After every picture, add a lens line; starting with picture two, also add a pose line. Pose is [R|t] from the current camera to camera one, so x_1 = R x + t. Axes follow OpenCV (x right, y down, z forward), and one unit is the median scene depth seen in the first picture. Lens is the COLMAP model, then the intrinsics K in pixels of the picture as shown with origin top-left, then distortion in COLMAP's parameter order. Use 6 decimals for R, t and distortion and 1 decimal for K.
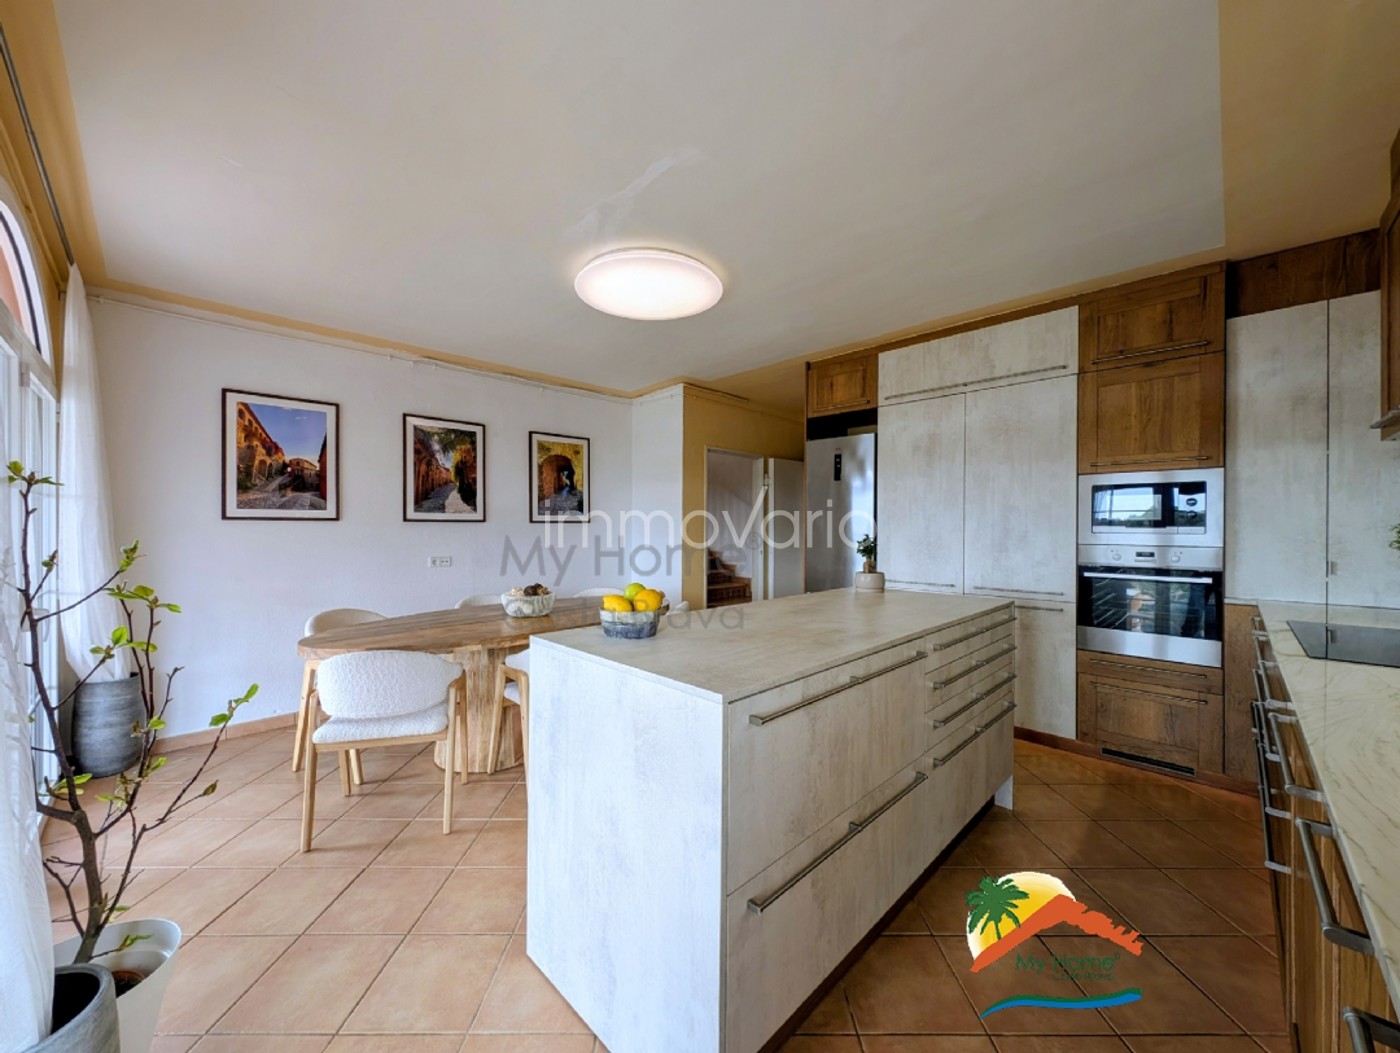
lens RADIAL K [[543.2, 0, 708.6], [0, 543.2, 528.3], [0, 0, 1]] dist [0.007975, -0.003268]
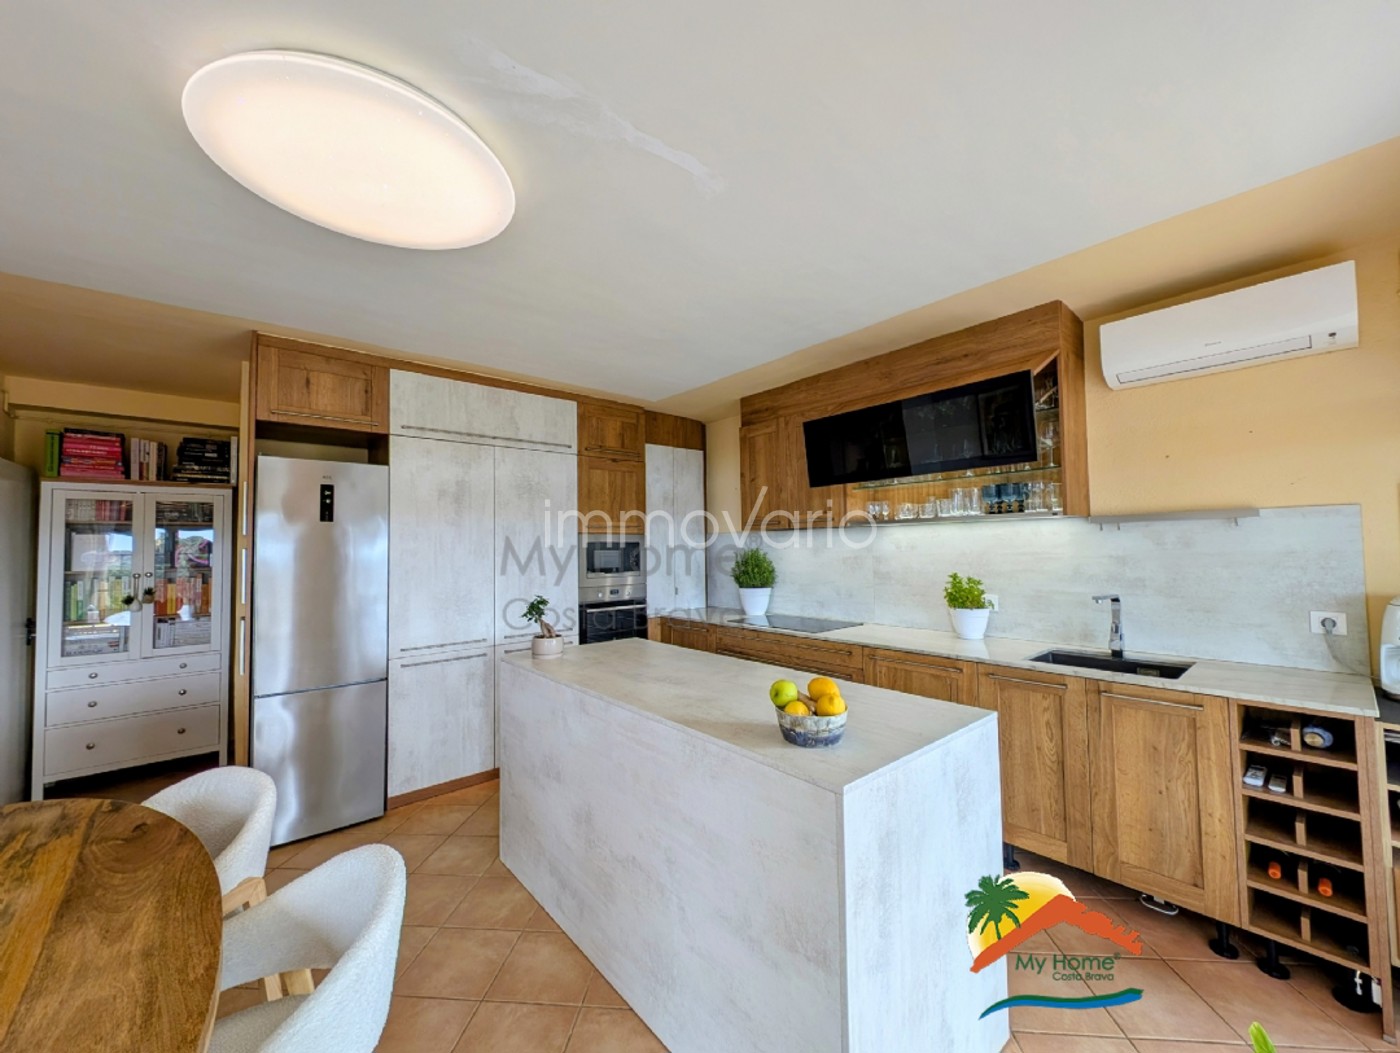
lens RADIAL K [[543.2, 0, 708.6], [0, 543.2, 528.3], [0, 0, 1]] dist [0.007975, -0.003268]
pose [[0.086918, 0.033918, 0.995638, -0.481941], [0.017598, 0.999212, -0.035576, -0.051103], [-0.996060, 0.020613, 0.086252, 0.503422]]
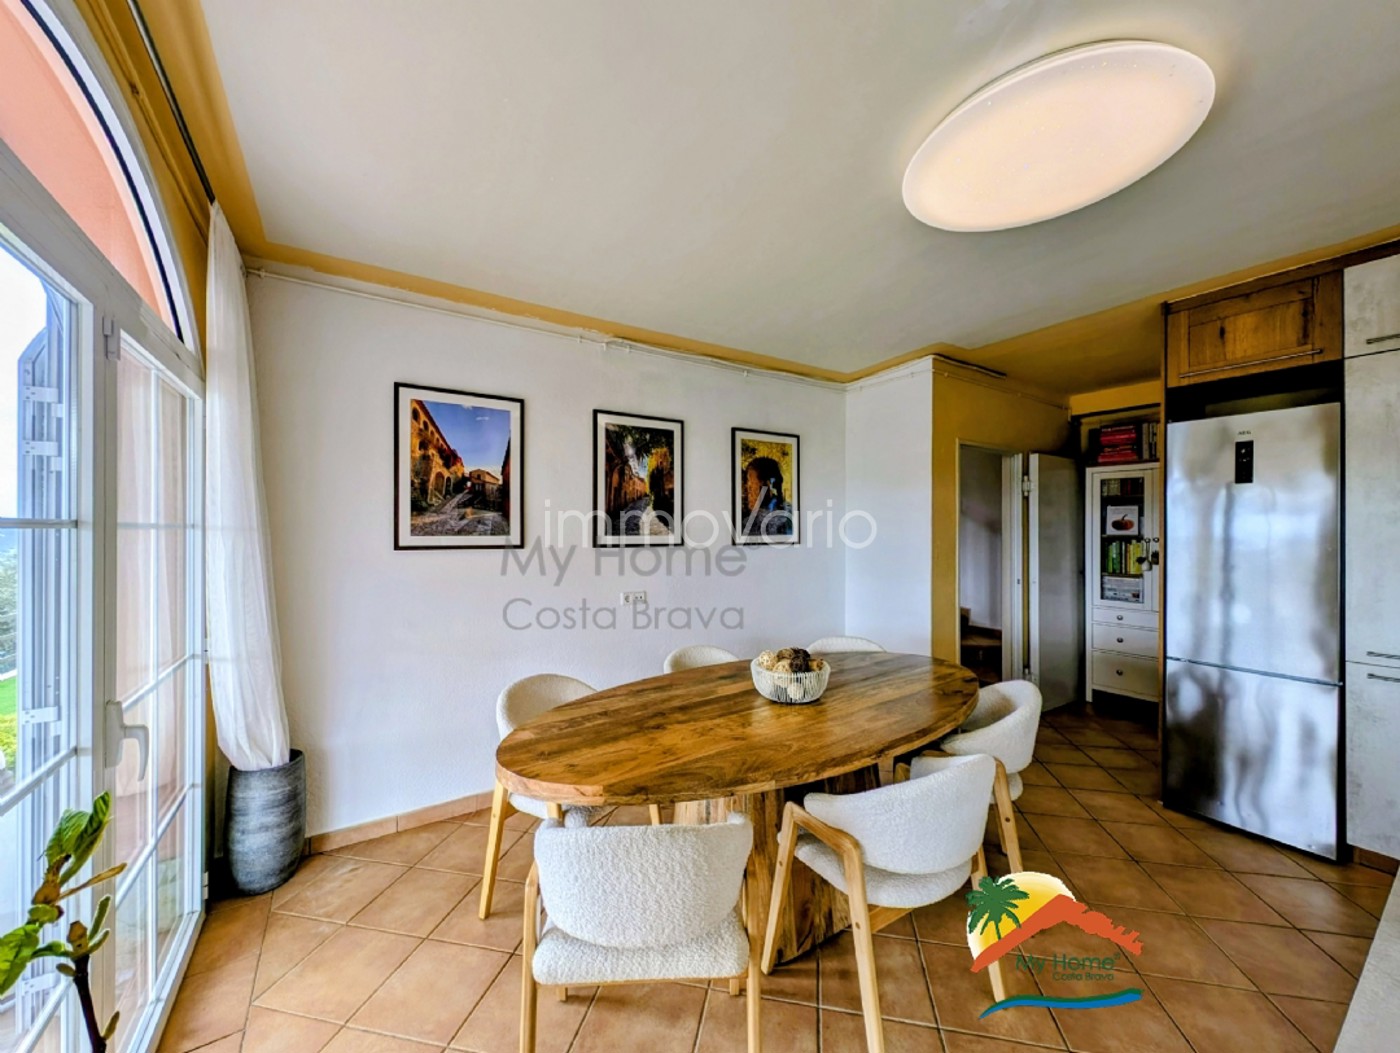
lens RADIAL K [[543.2, 0, 708.6], [0, 543.2, 528.3], [0, 0, 1]] dist [0.007975, -0.003268]
pose [[0.979118, -0.003580, -0.203260, -0.268955], [0.001954, 0.999964, -0.008201, -0.037003], [0.203282, 0.007633, 0.979090, 0.301069]]
